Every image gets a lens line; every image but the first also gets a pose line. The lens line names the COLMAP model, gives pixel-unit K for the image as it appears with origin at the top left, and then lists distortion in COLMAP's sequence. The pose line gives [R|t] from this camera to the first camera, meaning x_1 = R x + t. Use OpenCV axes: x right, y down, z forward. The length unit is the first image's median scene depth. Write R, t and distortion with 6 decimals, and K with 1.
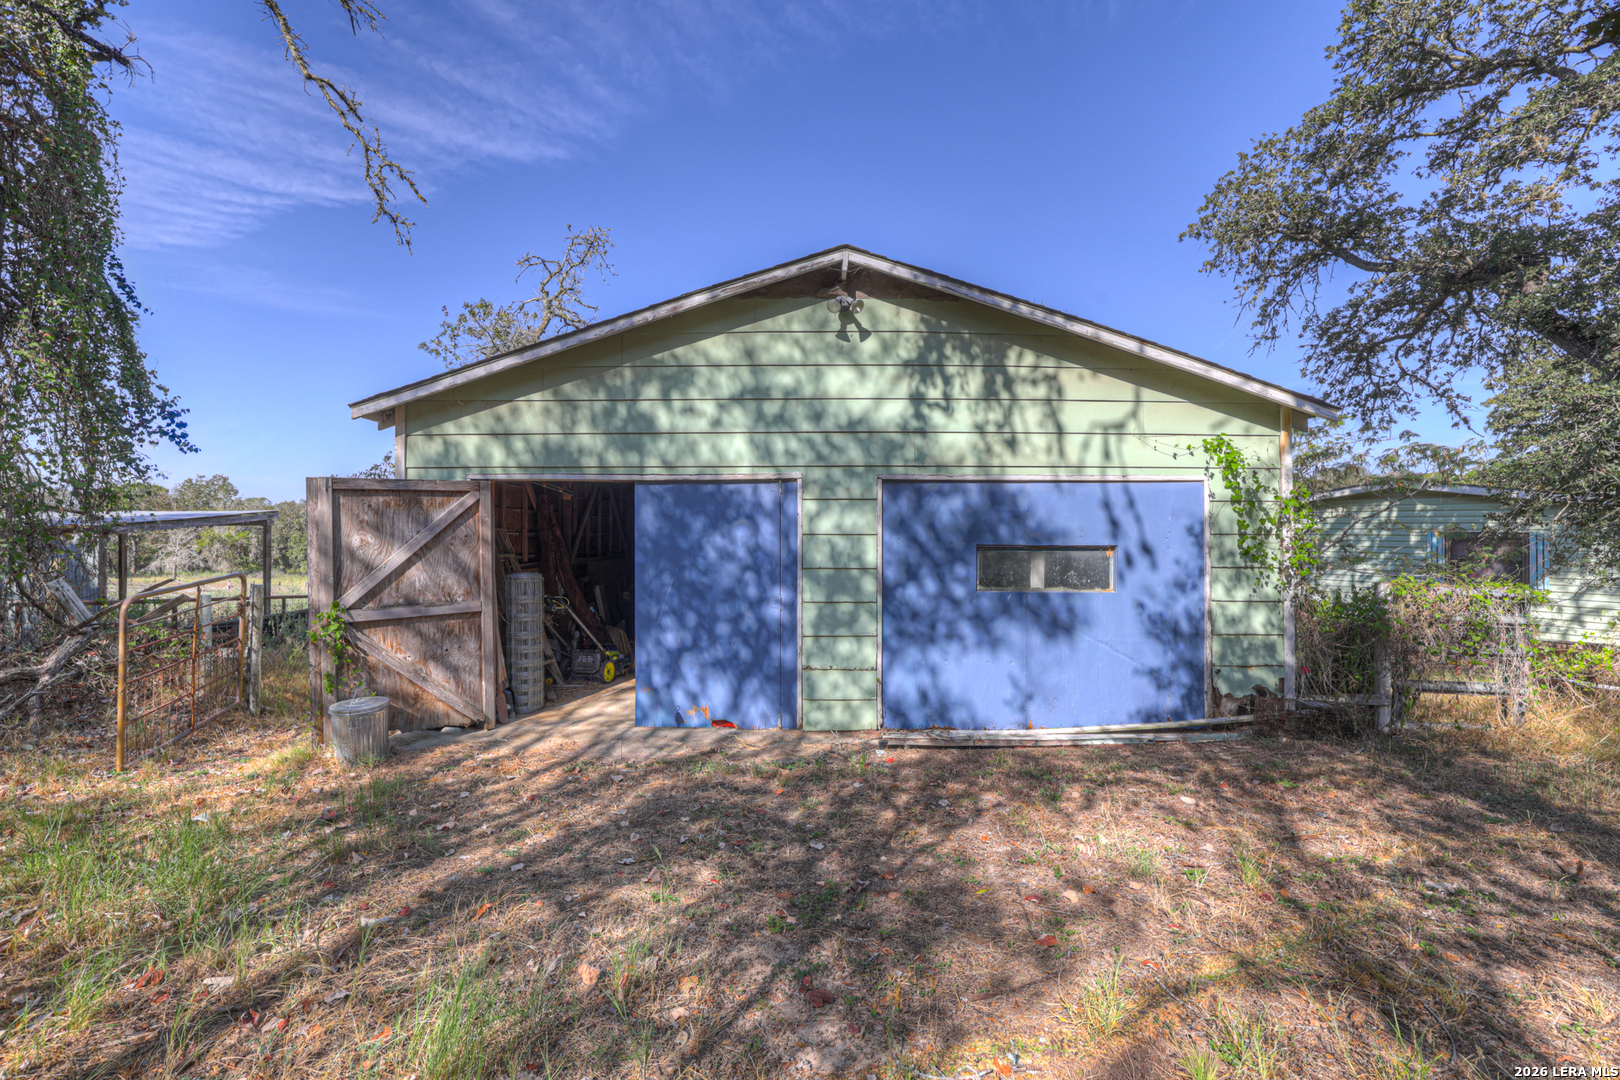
lens RADIAL K [[698.6, 0, 810.0], [0, 698.6, 540.0], [0, 0, 1]] dist [-0.025084, -0.000137]
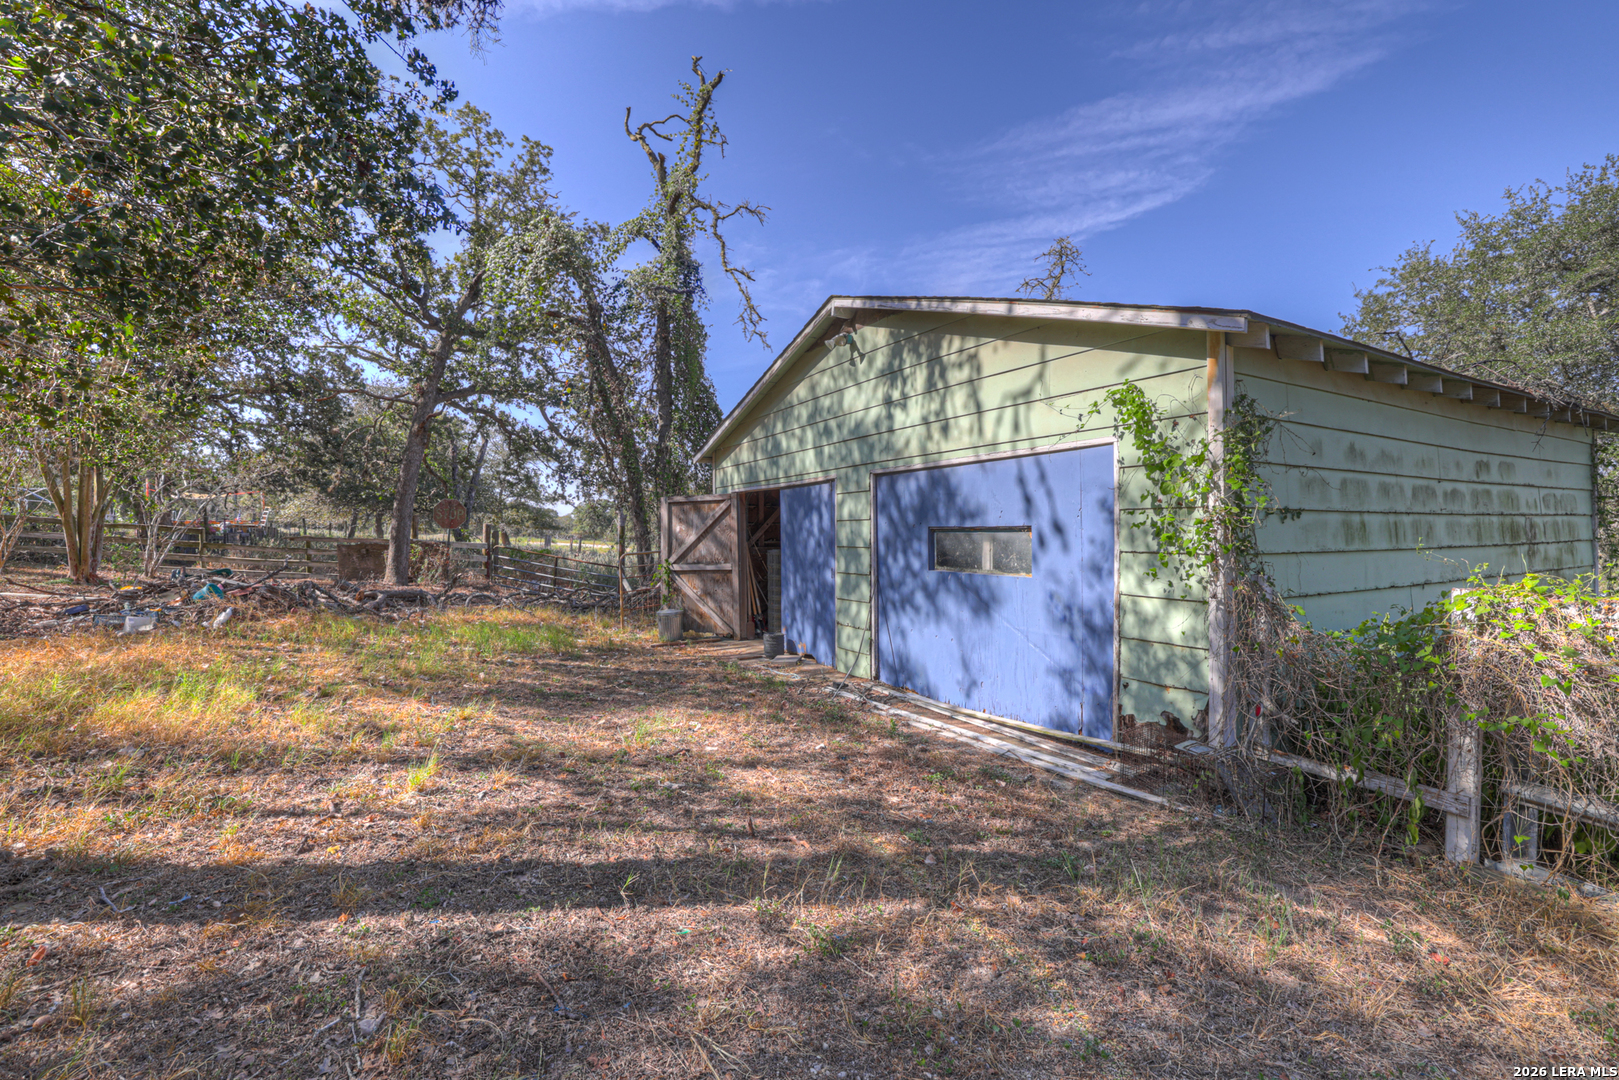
lens RADIAL K [[705.4, 0, 809.5], [0, 705.4, 540.0], [0, 0, 1]] dist [0.000081, 0.000049]
pose [[0.500596, 0.002518, -0.865678, 1.104303], [0.006993, 0.999951, 0.006952, 0.018975], [0.865653, -0.009534, 0.500554, 0.290291]]
